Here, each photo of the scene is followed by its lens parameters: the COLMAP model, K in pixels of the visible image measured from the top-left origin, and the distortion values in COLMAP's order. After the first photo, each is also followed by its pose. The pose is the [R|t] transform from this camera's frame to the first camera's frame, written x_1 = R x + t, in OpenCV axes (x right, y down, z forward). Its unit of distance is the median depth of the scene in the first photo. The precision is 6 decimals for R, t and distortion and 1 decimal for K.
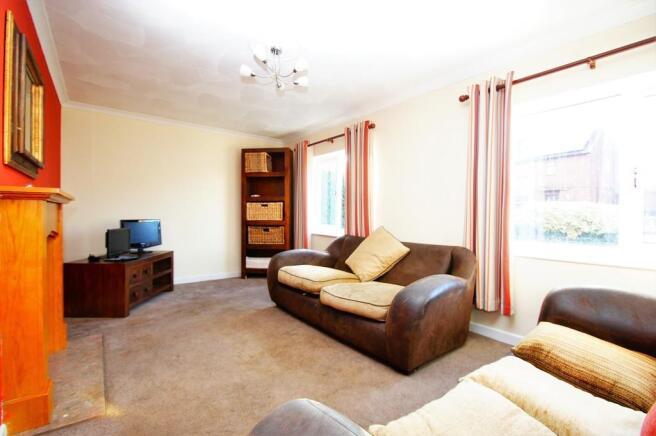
lens RADIAL K [[300.0, 0, 321.3], [0, 300.0, 218.3], [0, 0, 1]] dist [0.003396, -0.008768]
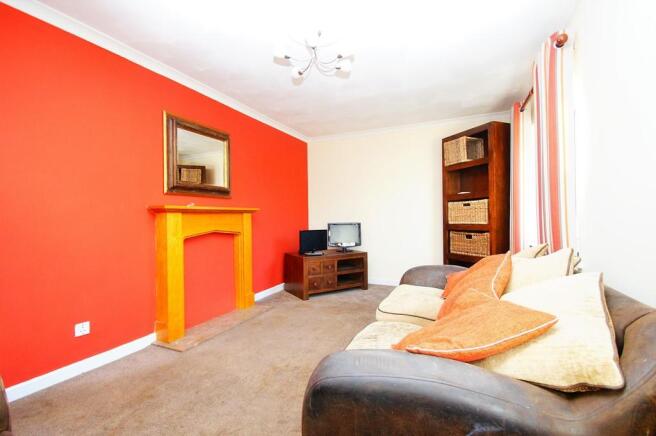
lens RADIAL K [[300.0, 0, 321.3], [0, 300.0, 218.3], [0, 0, 1]] dist [0.003396, -0.008768]
pose [[0.461931, -0.010271, -0.886856, 0.379615], [0.005518, 0.999947, -0.008707, -0.003375], [0.886899, -0.000872, 0.461963, 0.360703]]
